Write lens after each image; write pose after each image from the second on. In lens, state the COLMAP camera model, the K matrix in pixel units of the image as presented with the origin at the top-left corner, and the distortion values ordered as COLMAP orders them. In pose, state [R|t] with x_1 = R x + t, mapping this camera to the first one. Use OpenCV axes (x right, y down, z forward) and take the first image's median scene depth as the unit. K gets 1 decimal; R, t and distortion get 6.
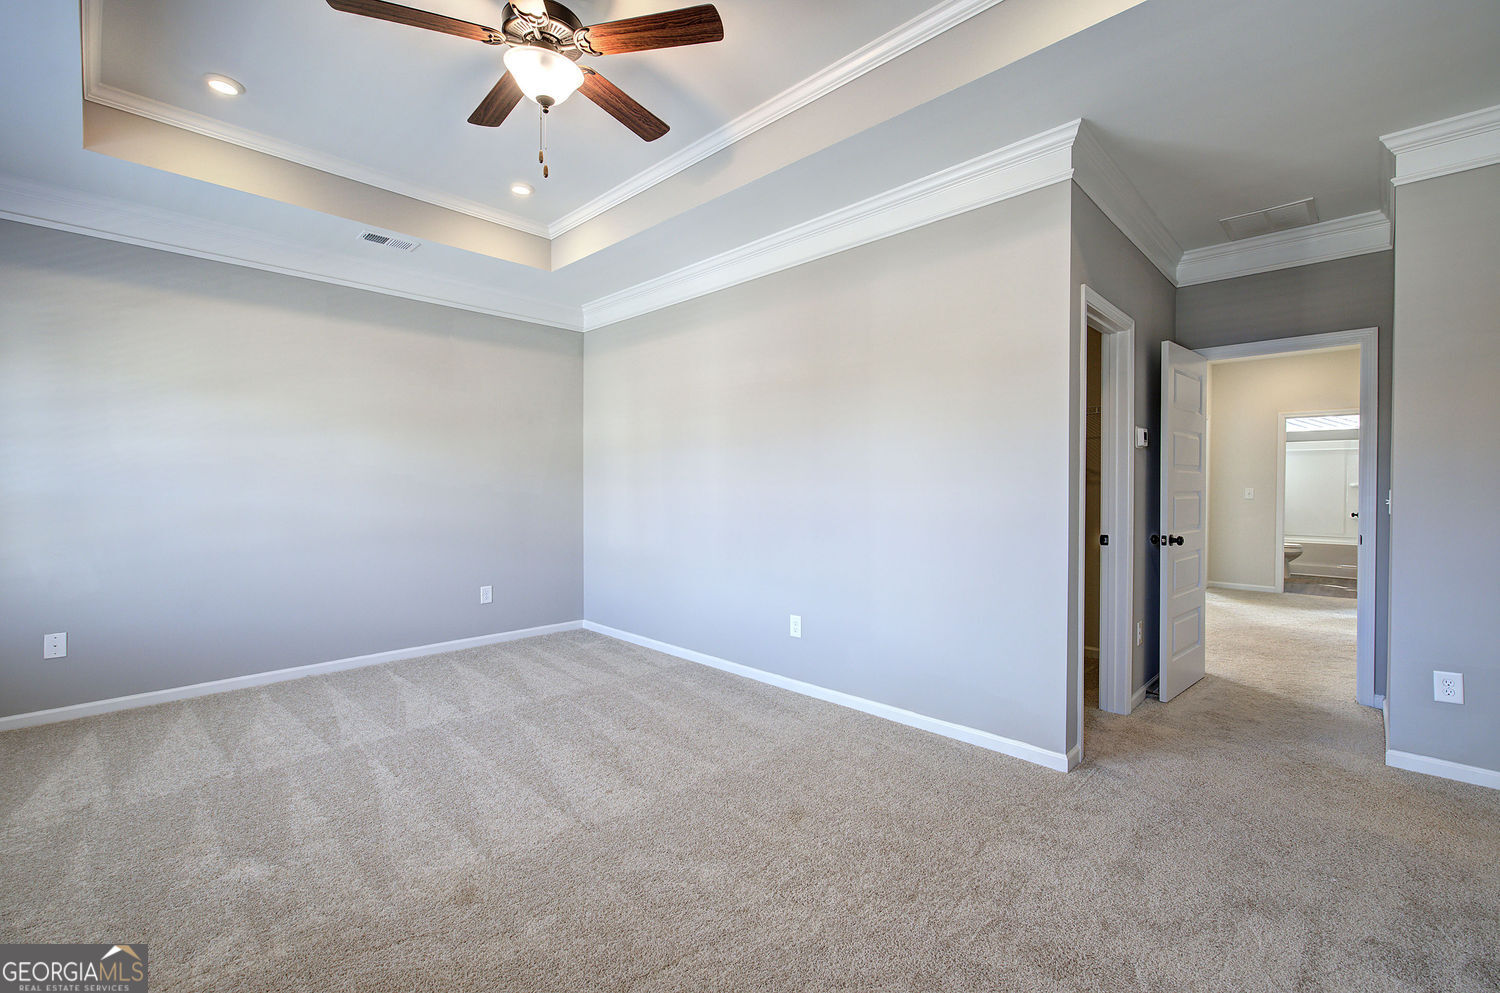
lens RADIAL K [[635.1, 0, 682.9], [0, 635.1, 494.4], [0, 0, 1]] dist [-0.003049, -0.000301]
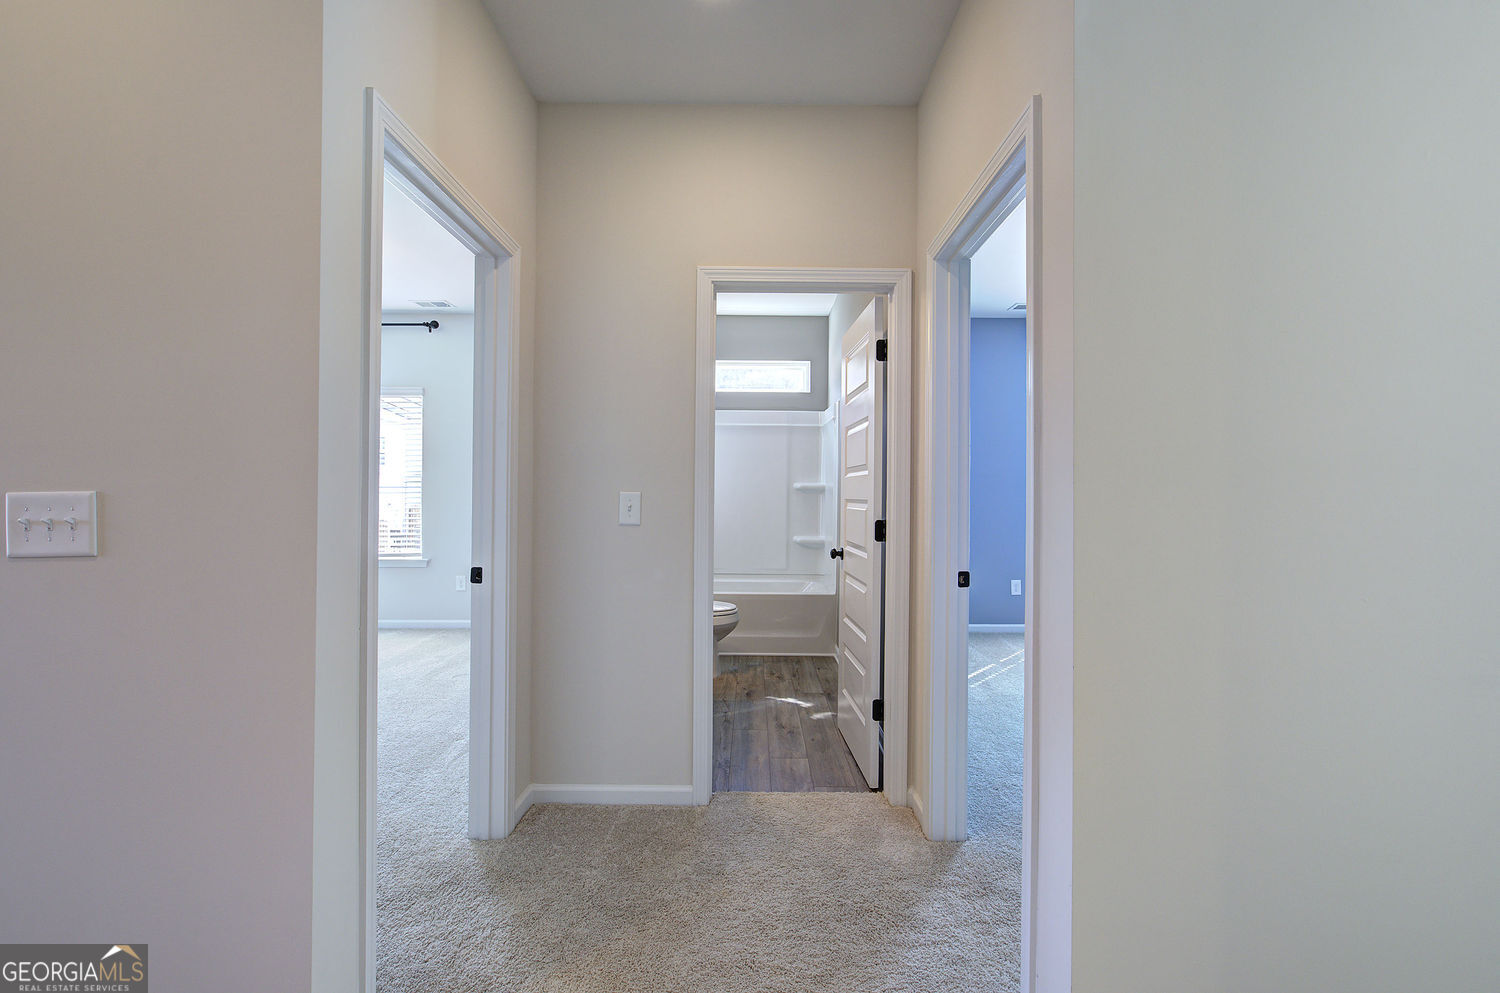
lens RADIAL K [[640.7, 0, 750.3], [0, 640.7, 494.0], [0, 0, 1]] dist [0.001502, -0.000029]
pose [[0.688692, -0.007873, 0.725012, 0.174497], [0.014161, 0.999896, -0.002593, -0.001604], [-0.724916, 0.012053, 0.688732, 0.182385]]
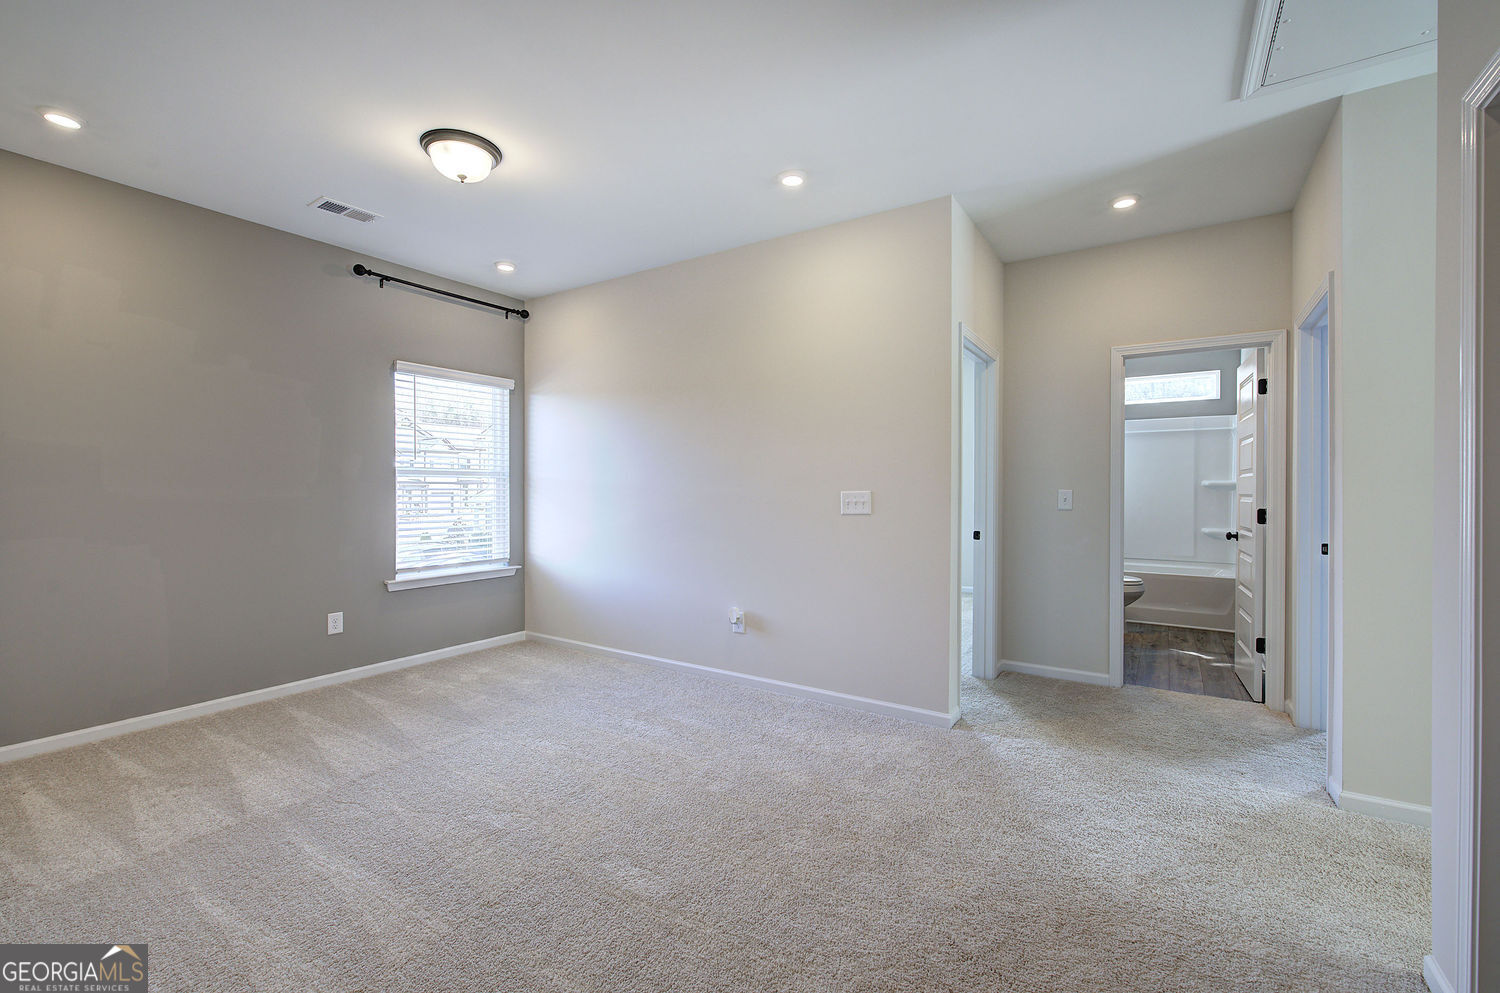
lens RADIAL K [[640.7, 0, 750.3], [0, 640.7, 494.0], [0, 0, 1]] dist [0.001502, -0.000029]
pose [[0.971669, -0.013272, 0.235973, 0.127038], [0.015837, 0.999834, -0.008976, -0.001262], [-0.235815, 0.012459, 0.971718, 0.134416]]
